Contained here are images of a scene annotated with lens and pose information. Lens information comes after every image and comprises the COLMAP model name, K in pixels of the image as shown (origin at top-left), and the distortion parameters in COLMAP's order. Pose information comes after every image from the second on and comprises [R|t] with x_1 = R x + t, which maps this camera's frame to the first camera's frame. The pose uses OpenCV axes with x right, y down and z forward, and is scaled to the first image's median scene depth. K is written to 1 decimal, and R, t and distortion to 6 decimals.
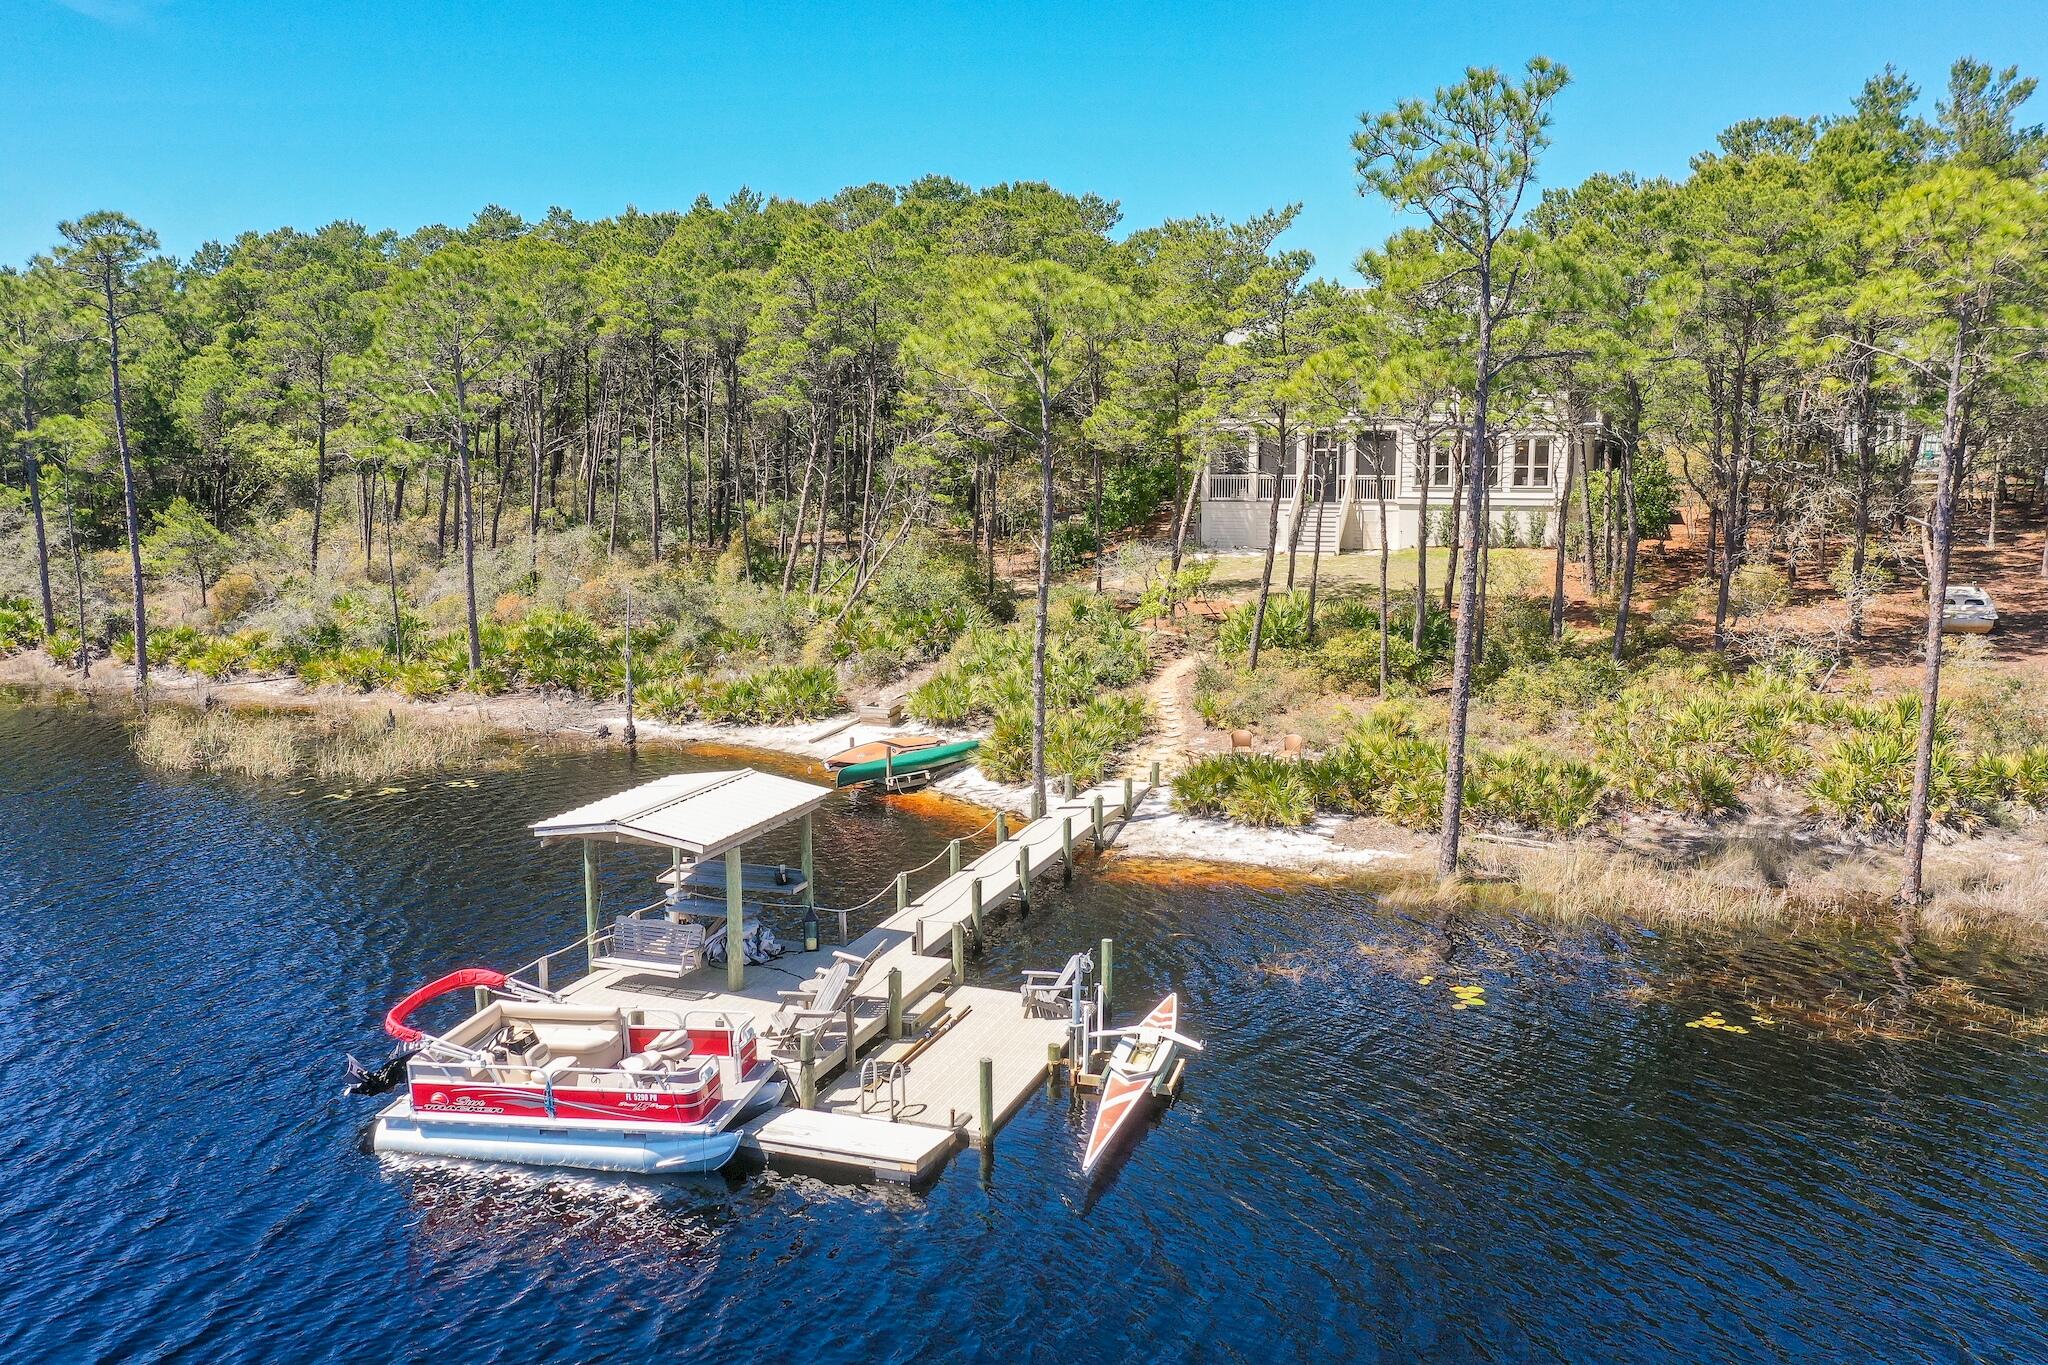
lens RADIAL K [[1615.5, 0, 1024.0], [0, 1615.5, 682.5], [0, 0, 1]] dist [-0.000511, -0.006389]
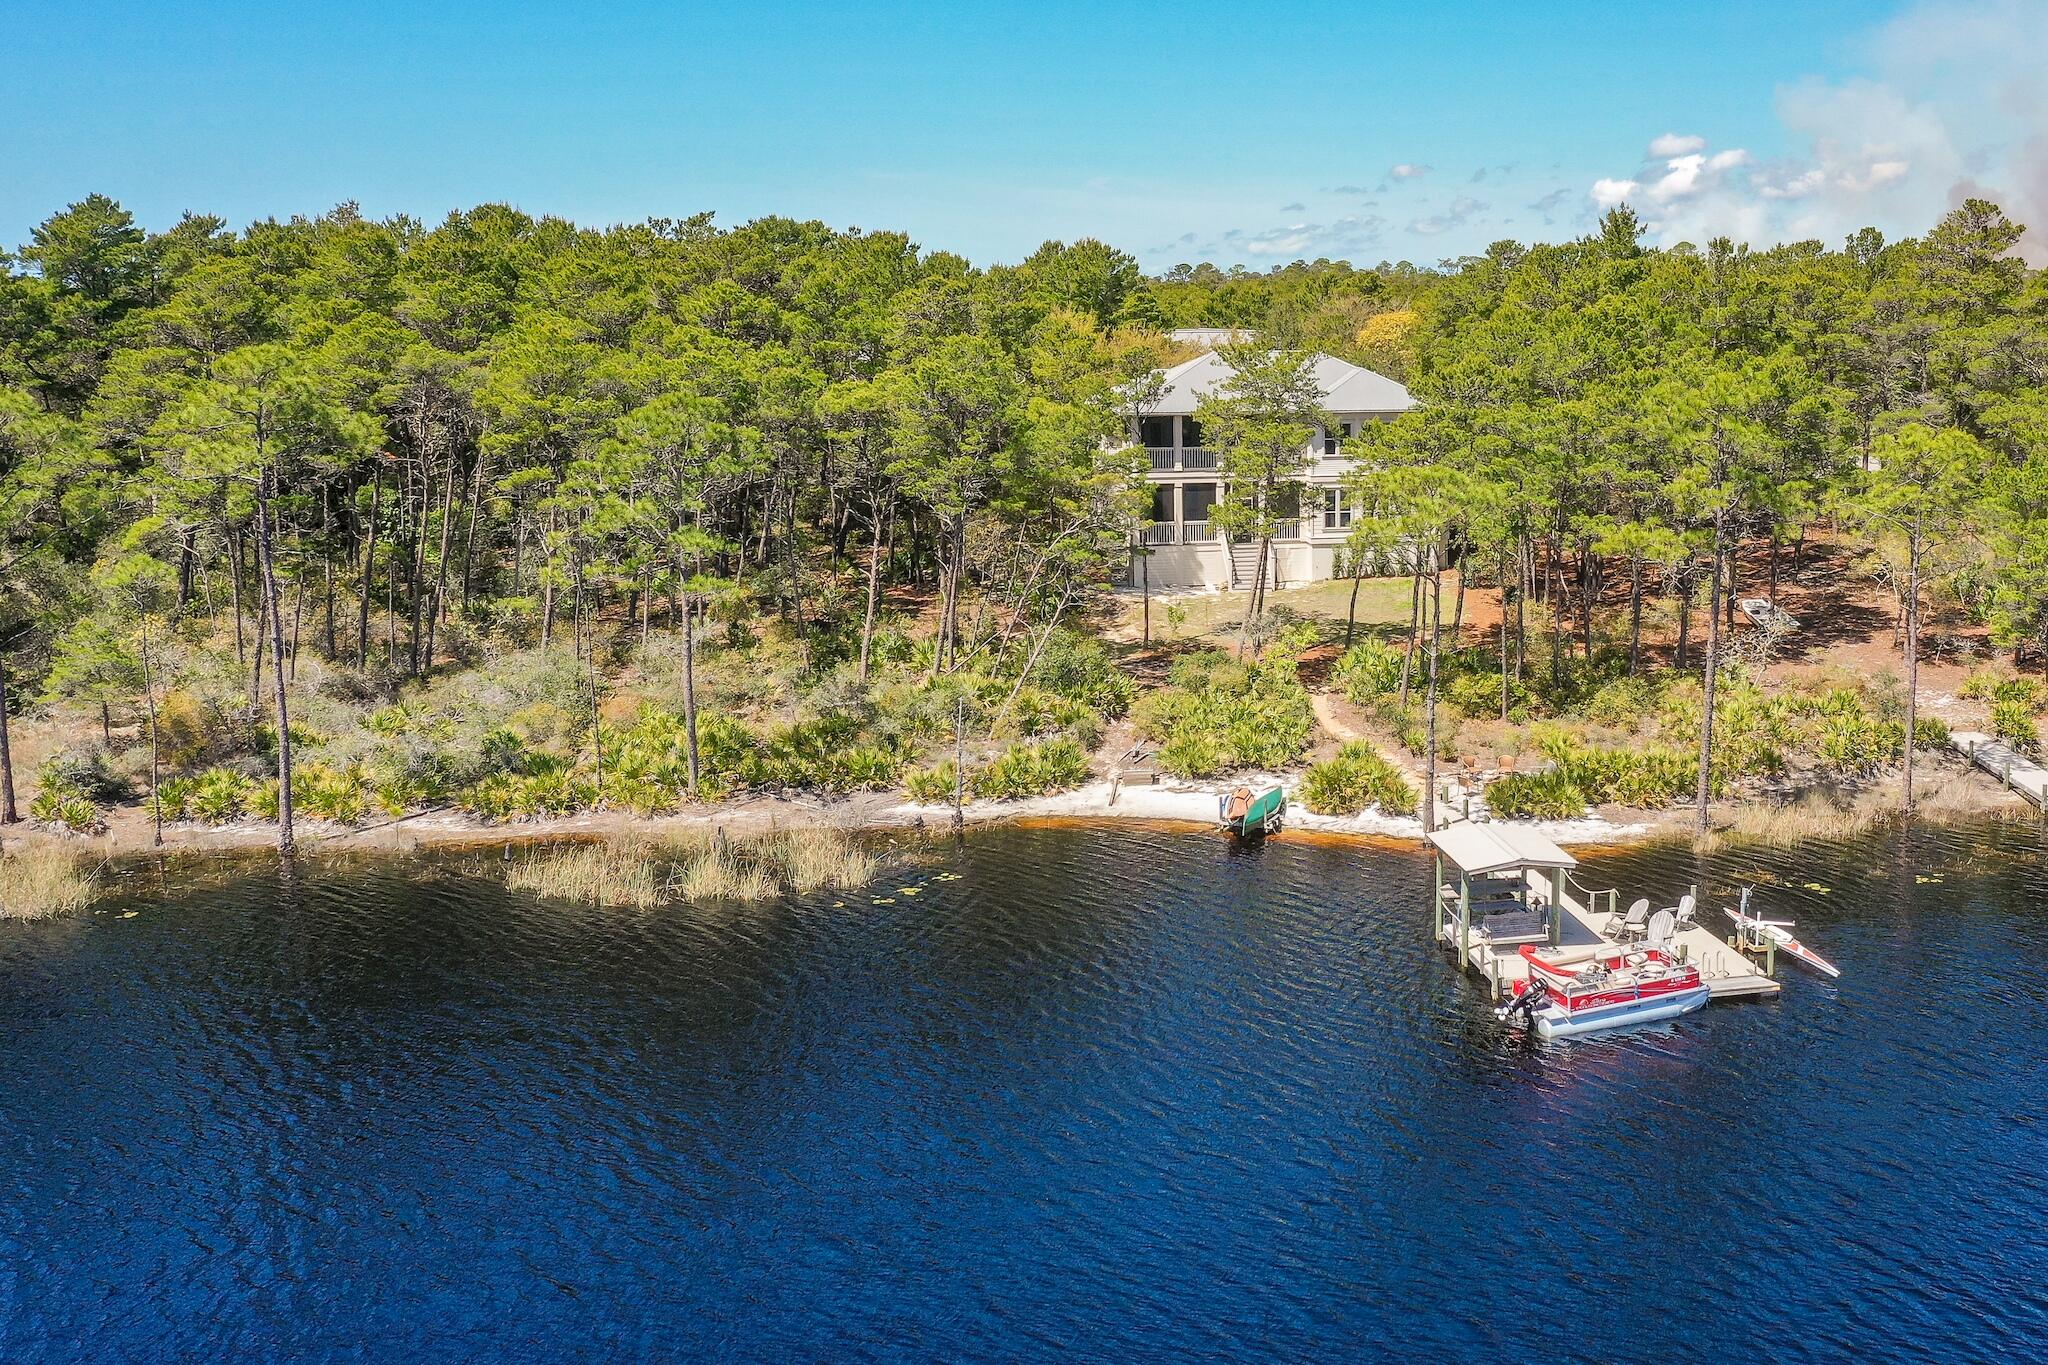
lens RADIAL K [[2098.4, 0, 1307.9], [0, 2098.4, 677.3], [0, 0, 1]] dist [-0.003240, -0.001864]
pose [[0.835932, -0.100298, 0.539590, -1.180952], [0.084474, 0.994957, 0.054074, -0.184036], [-0.542292, 0.000379, 0.840190, -0.587471]]
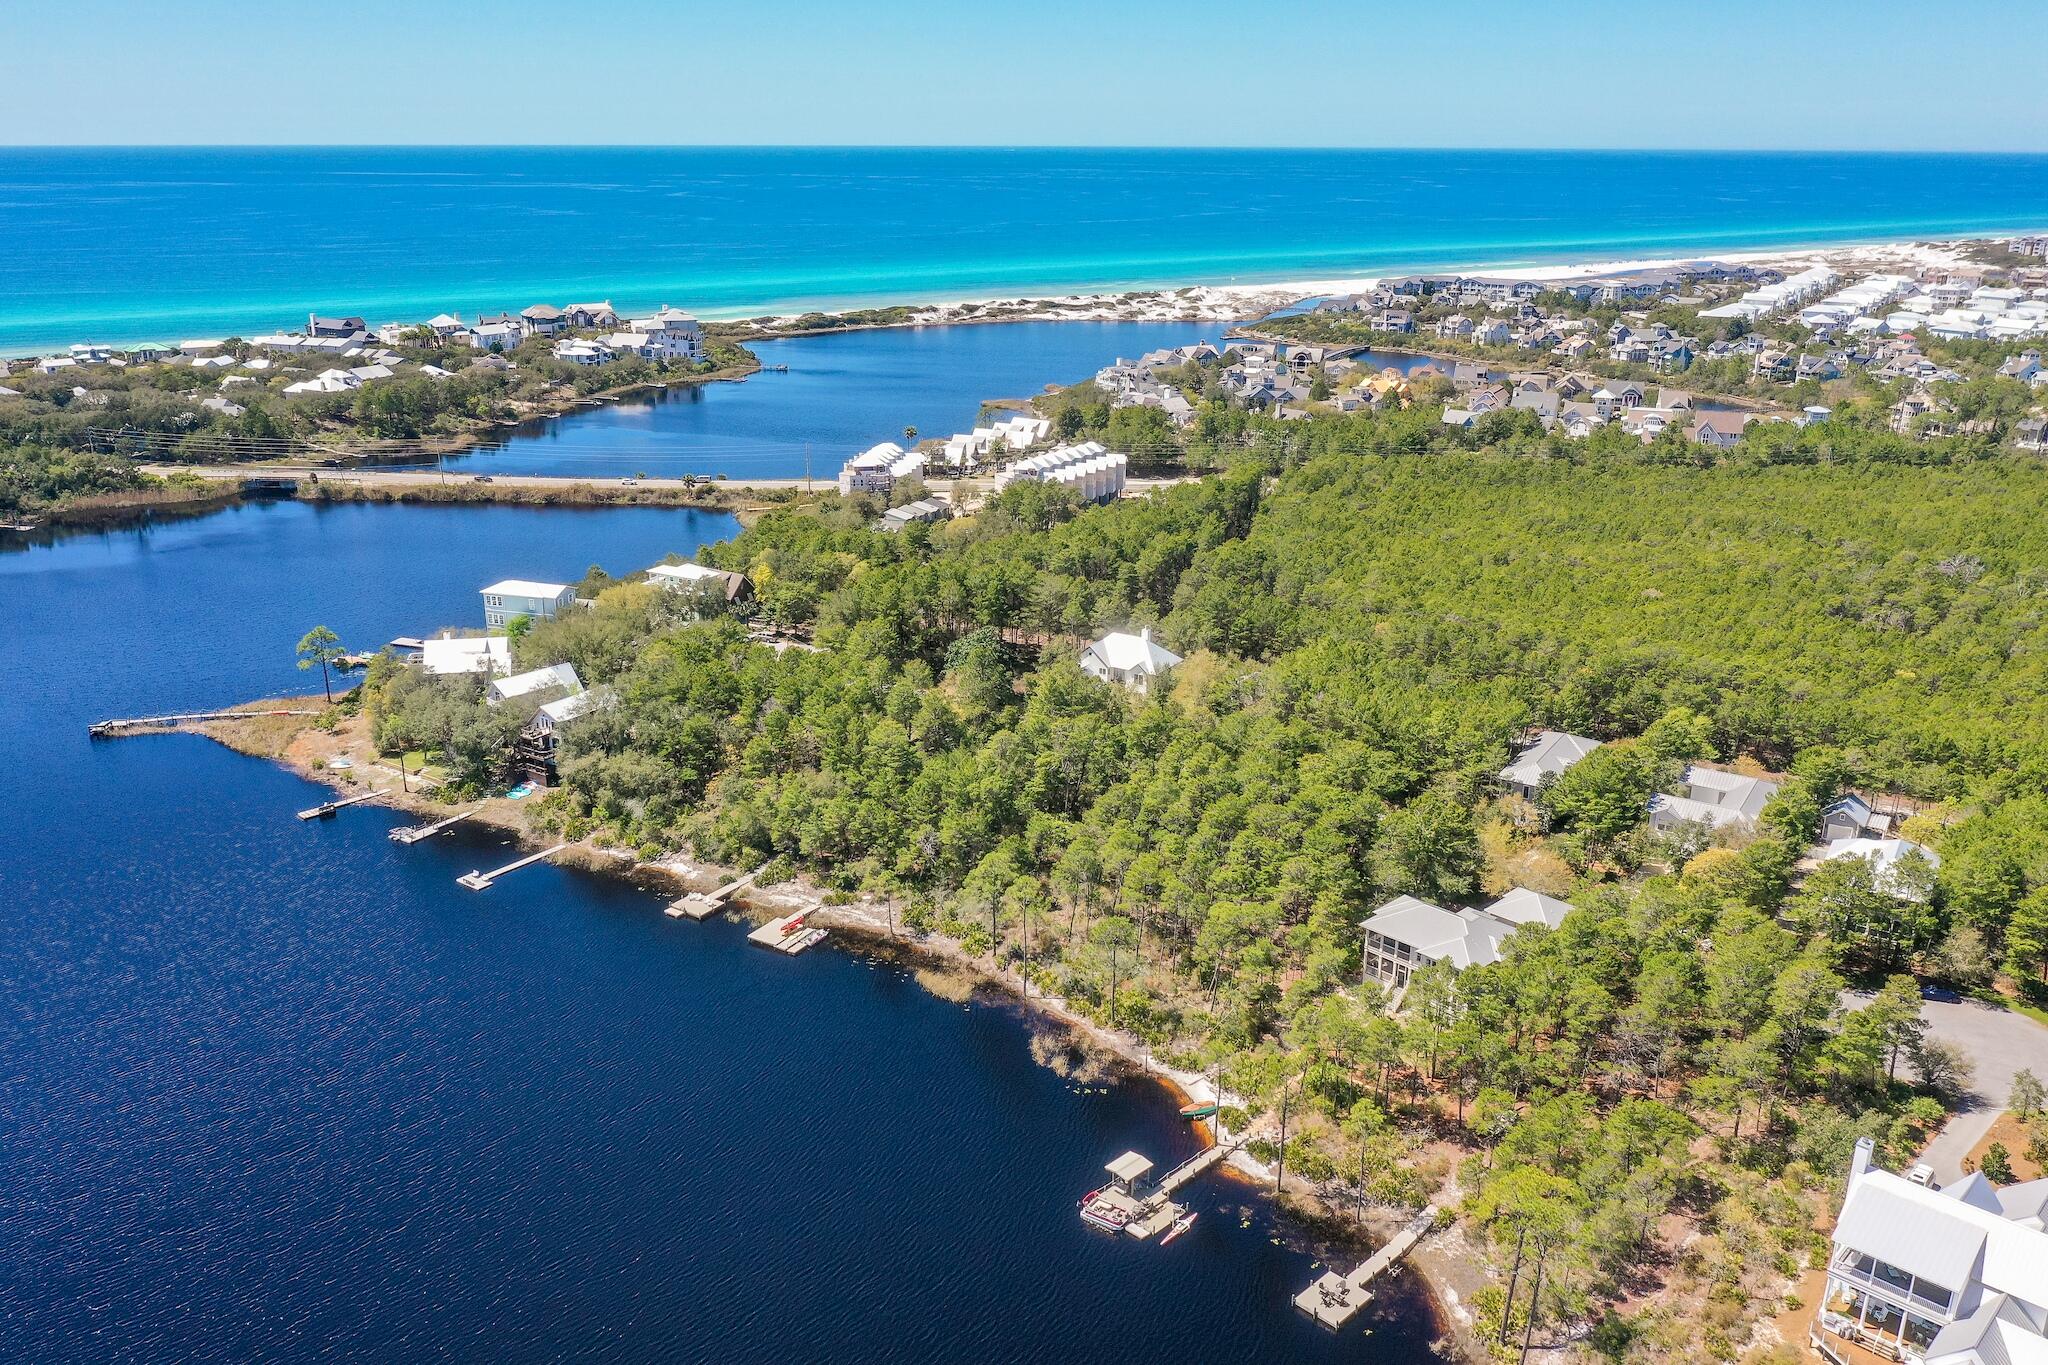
lens RADIAL K [[1615.5, 0, 1024.0], [0, 1615.5, 682.5], [0, 0, 1]] dist [-0.000511, -0.006389]
pose [[0.908679, 0.132314, -0.395974, 1.260305], [-0.066055, 0.982069, 0.176572, -2.159765], [0.412237, -0.134291, 0.901125, -3.480445]]
